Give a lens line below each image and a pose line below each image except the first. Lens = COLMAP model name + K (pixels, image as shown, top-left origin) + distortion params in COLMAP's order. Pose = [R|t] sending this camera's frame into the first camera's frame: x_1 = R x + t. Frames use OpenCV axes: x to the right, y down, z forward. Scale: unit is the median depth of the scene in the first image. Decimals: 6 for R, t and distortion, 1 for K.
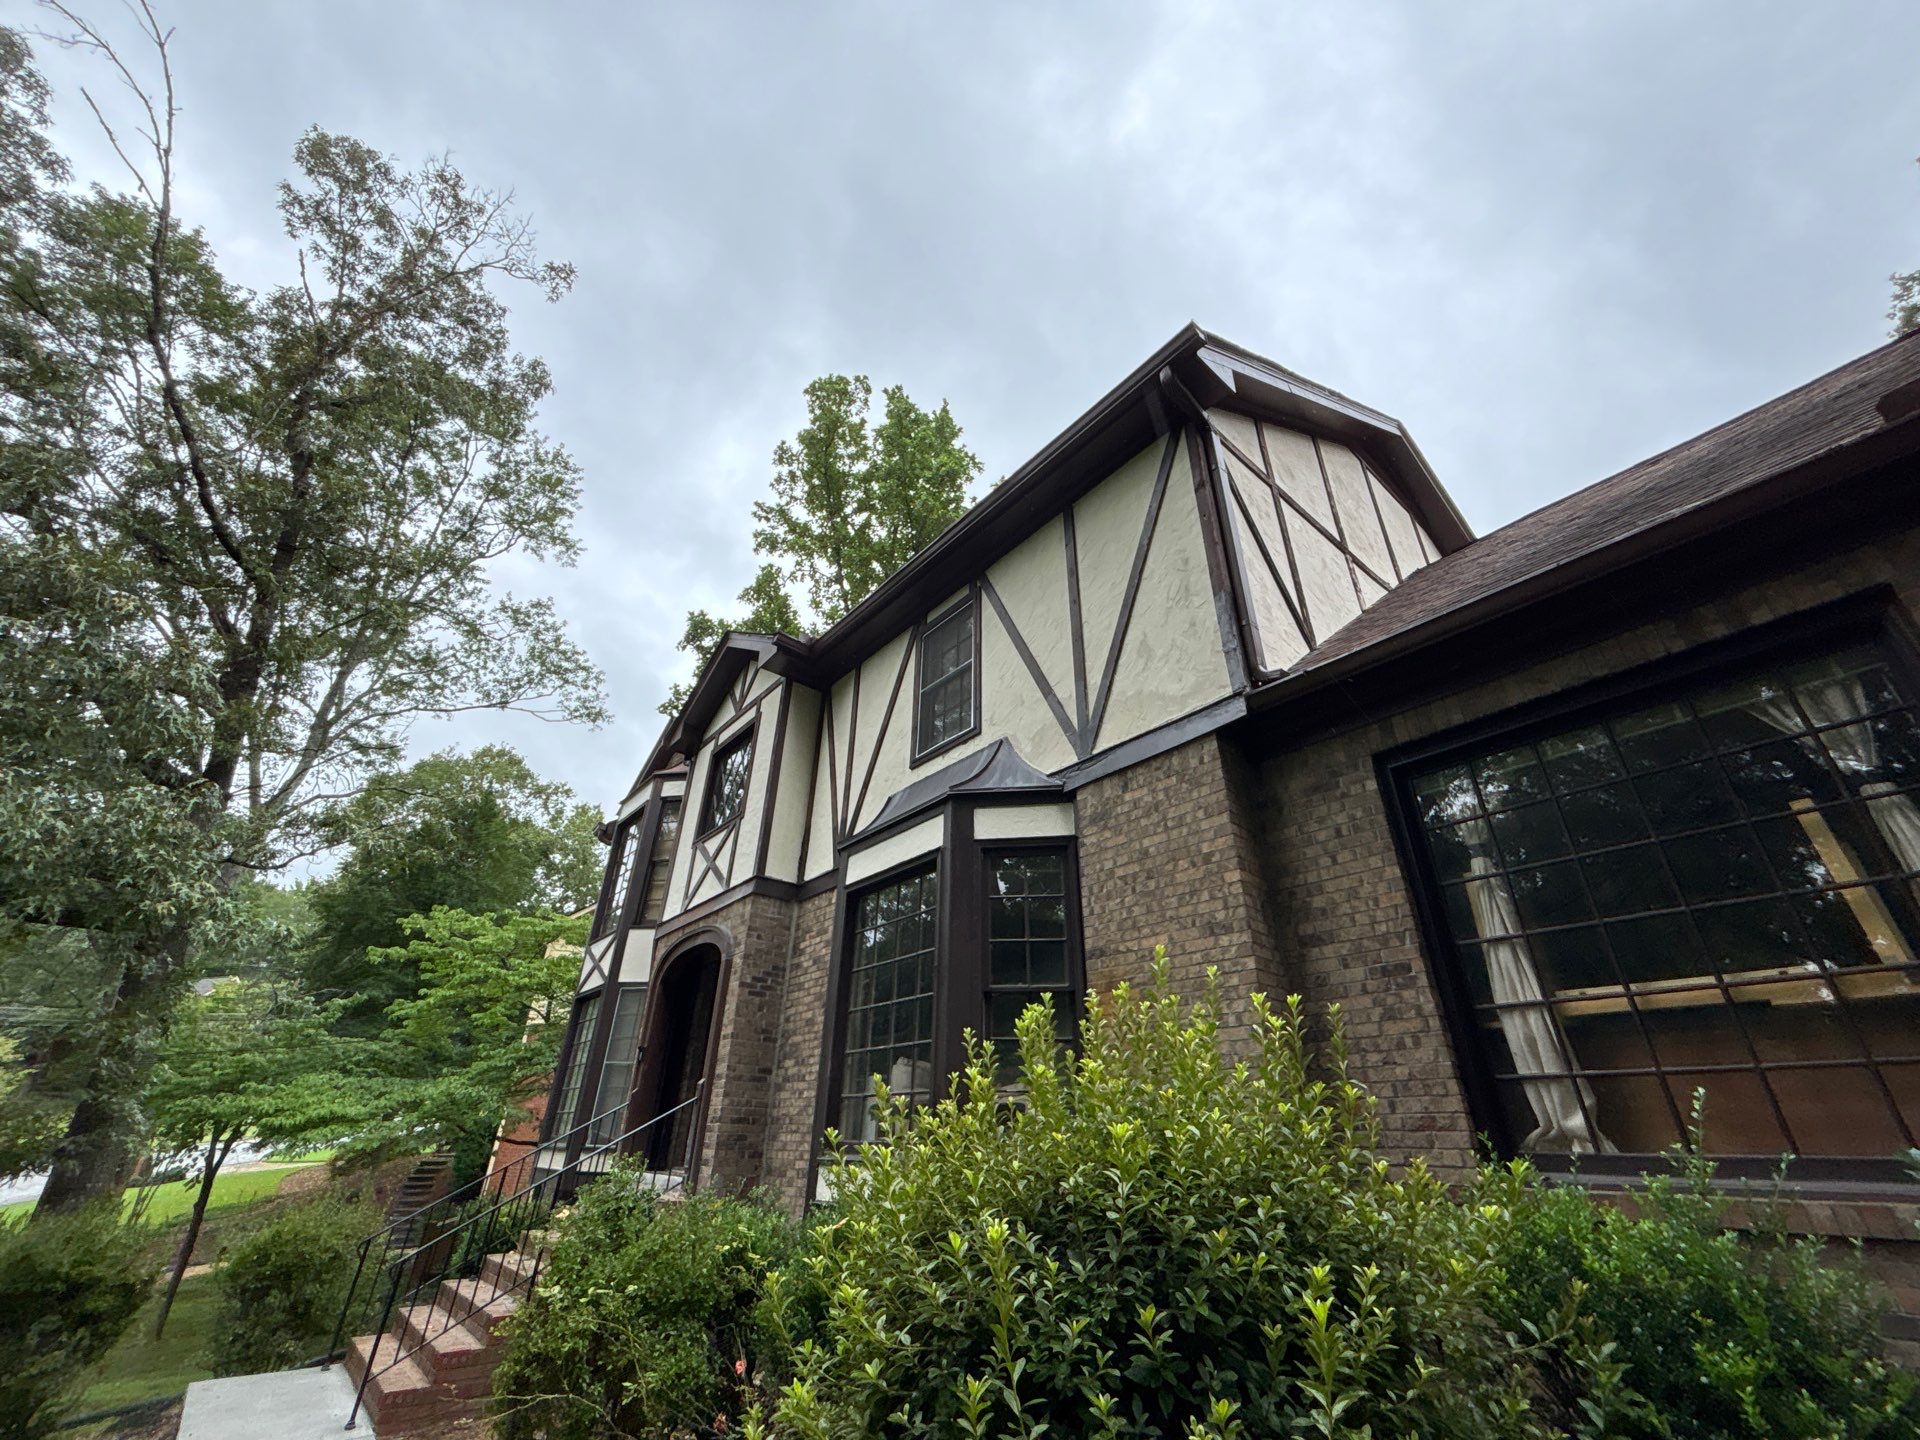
lens RADIAL K [[776.3, 0, 949.5], [0, 776.3, 718.1], [0, 0, 1]] dist [0.001174, -0.001156]
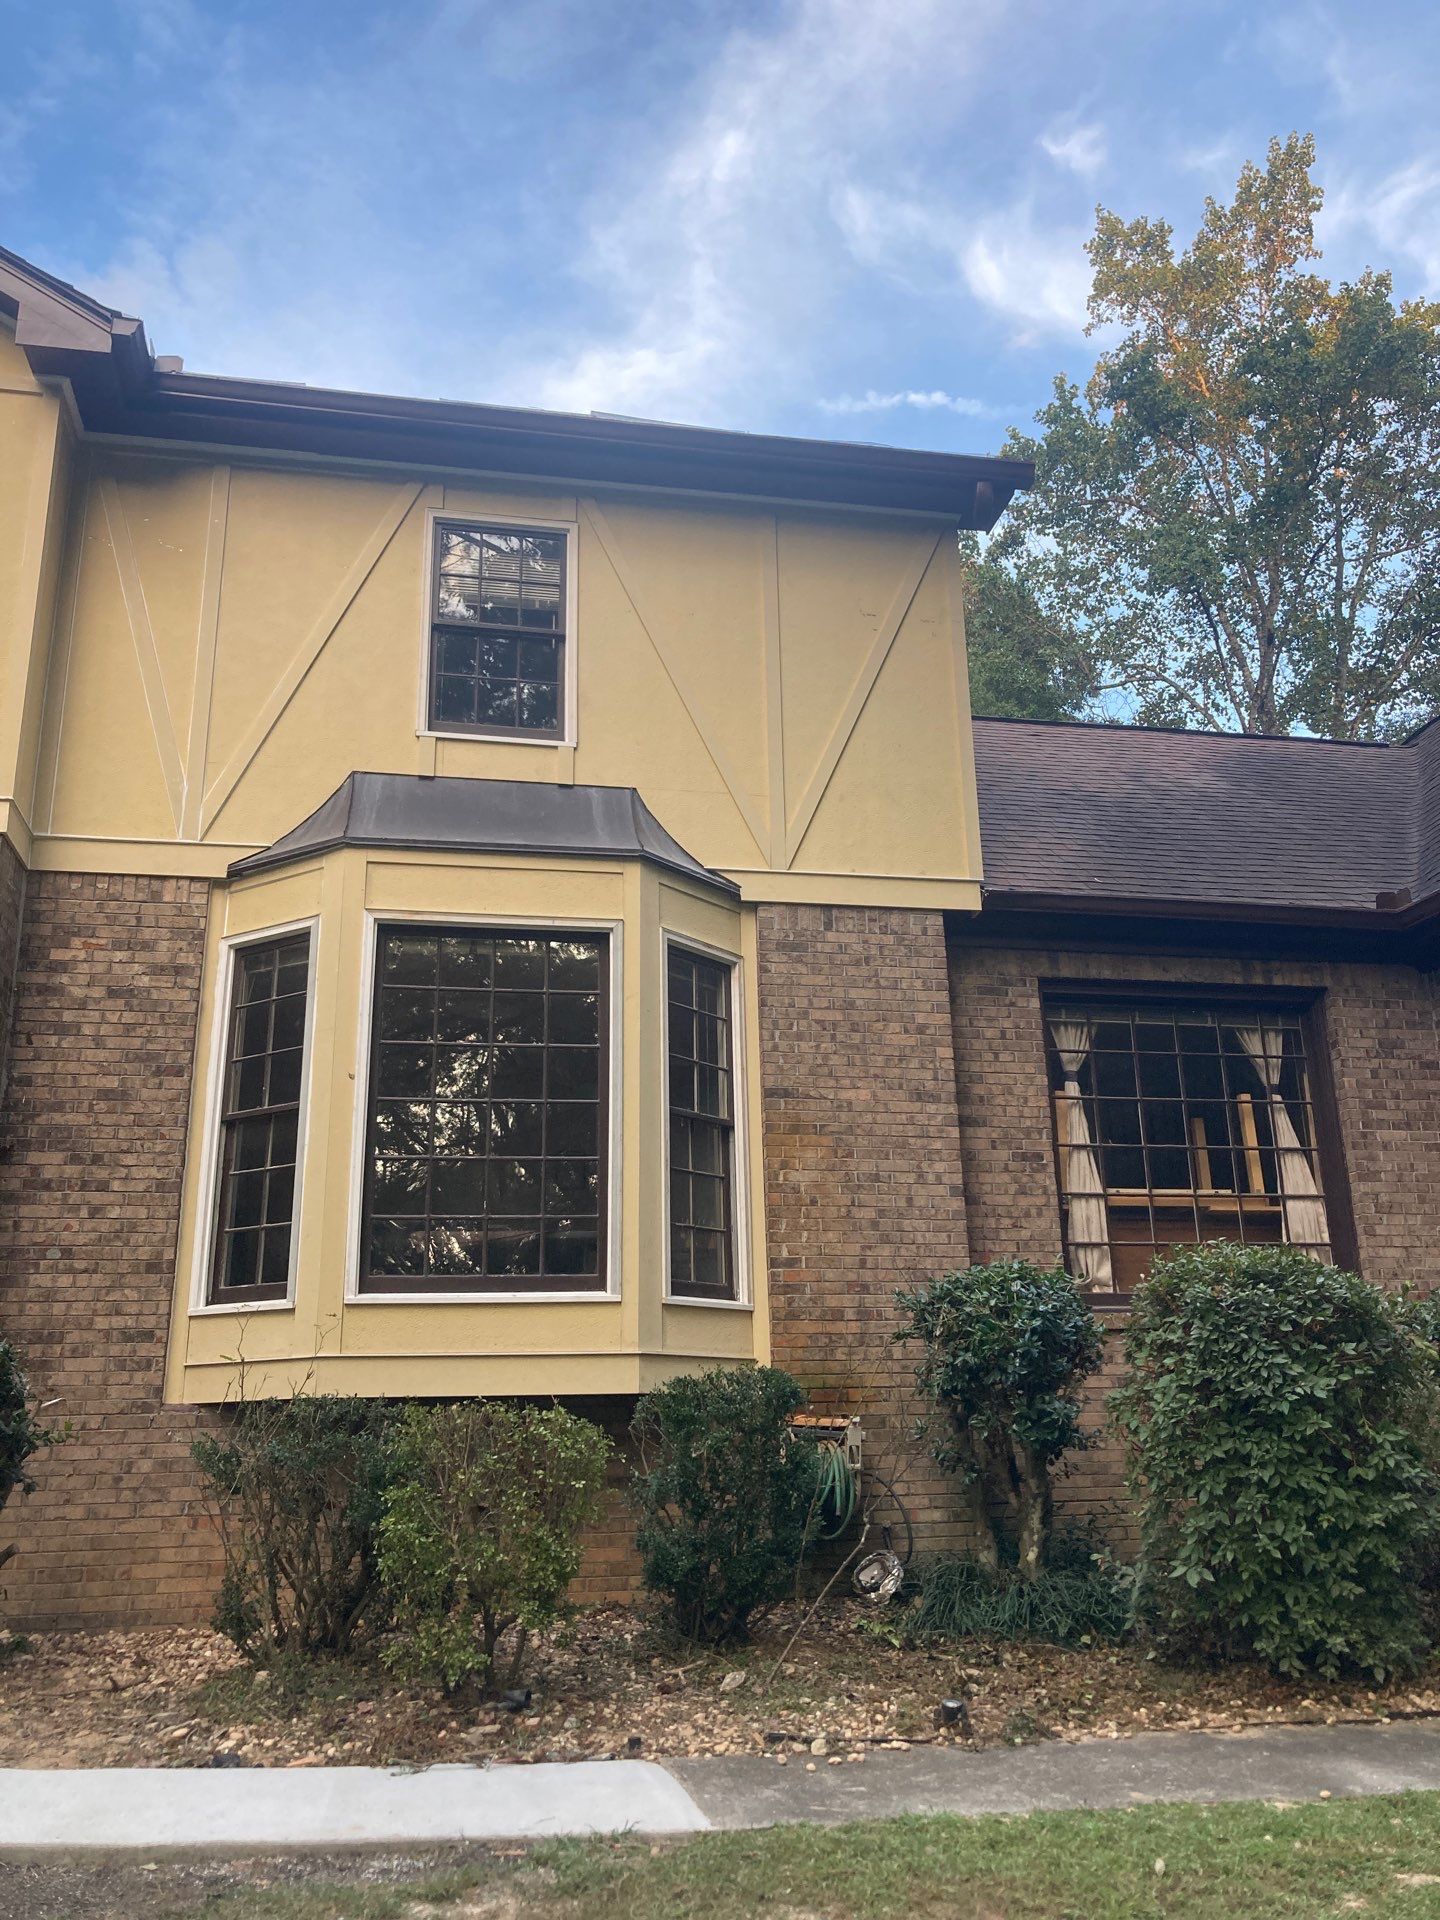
lens RADIAL K [[1569.4, 0, 720.5], [0, 1569.4, 956.7], [0, 0, 1]] dist [0.044188, -0.063940]
pose [[0.474128, 0.234783, 0.848575, -1.142320], [-0.401069, 0.915581, -0.029232, 0.190897], [-0.783803, -0.326478, 0.528267, 0.114102]]
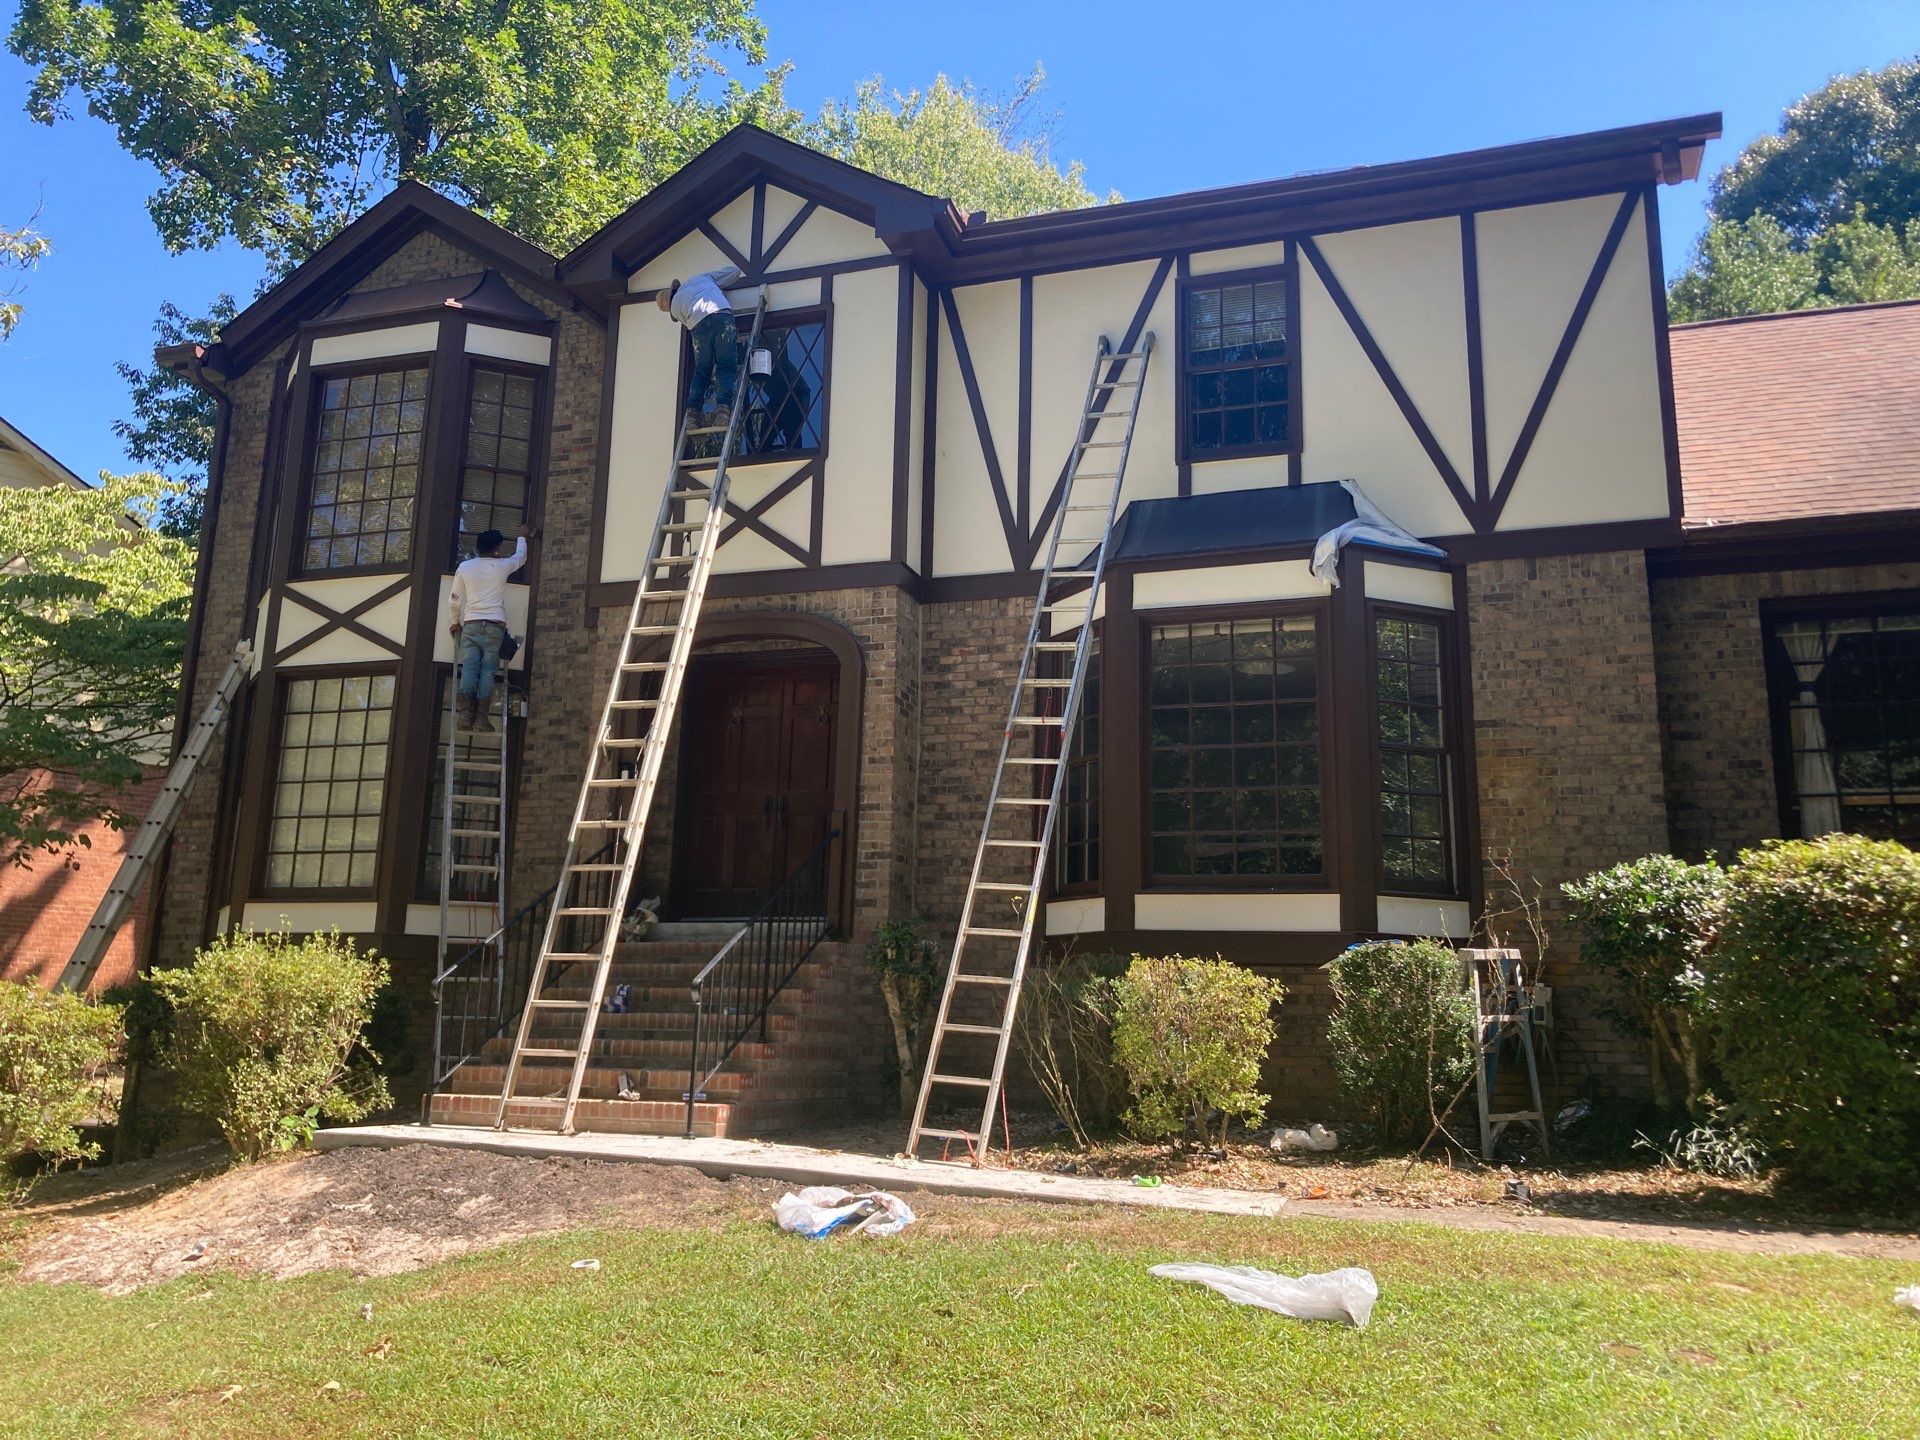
lens RADIAL K [[1569.4, 0, 938.2], [0, 1569.4, 720.5], [0, 0, 1]] dist [0.044188, -0.063940]
pose [[0.849369, 0.108846, 0.516454, -1.273215], [-0.263347, 0.935398, 0.235965, -0.013646], [-0.457407, -0.336428, 0.823162, -0.362091]]
